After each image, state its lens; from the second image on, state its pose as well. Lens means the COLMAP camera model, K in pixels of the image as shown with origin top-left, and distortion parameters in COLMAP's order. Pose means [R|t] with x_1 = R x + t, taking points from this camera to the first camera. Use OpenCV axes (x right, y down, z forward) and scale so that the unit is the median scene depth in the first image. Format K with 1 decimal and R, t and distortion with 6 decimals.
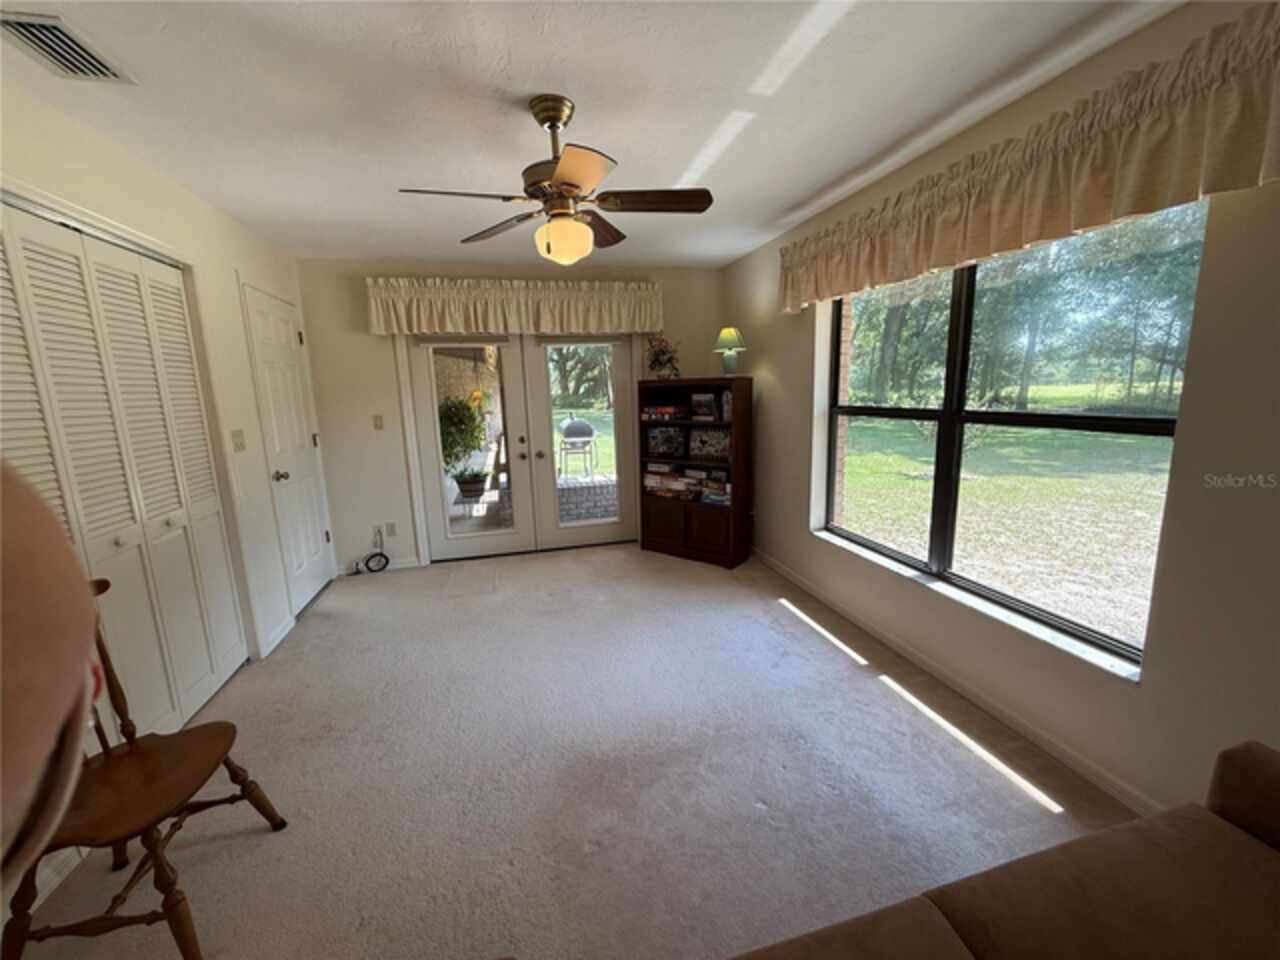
lens RADIAL K [[511.4, 0, 632.7], [0, 511.4, 480.9], [0, 0, 1]] dist [0.000117, 0.000423]
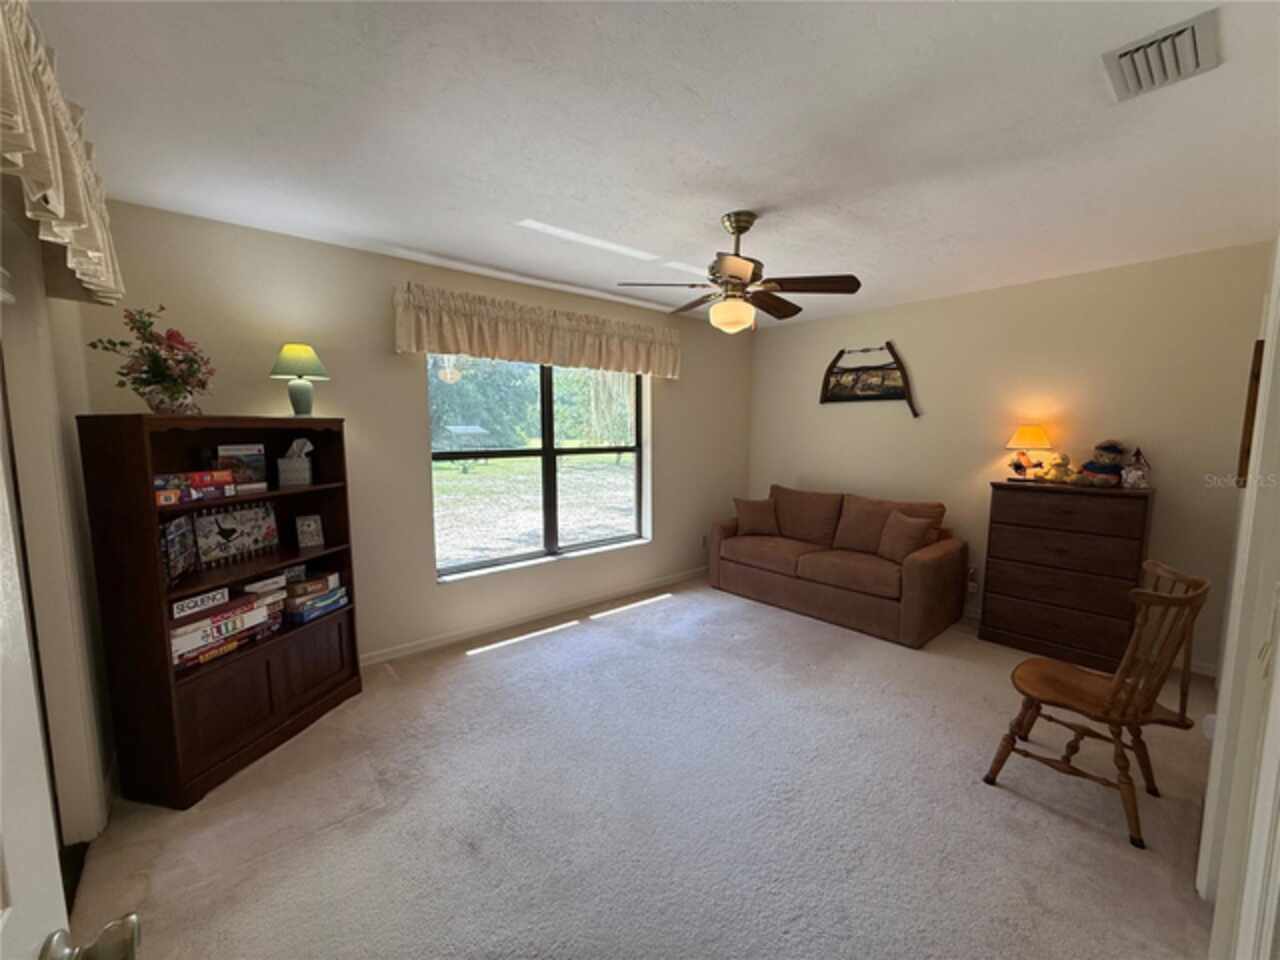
lens RADIAL K [[511.4, 0, 632.7], [0, 511.4, 480.9], [0, 0, 1]] dist [0.000117, 0.000423]
pose [[-0.440016, -0.062488, 0.895813, -0.588949], [0.173479, 0.972869, 0.153074, -0.151171], [-0.881074, 0.222759, -0.417237, 0.914085]]
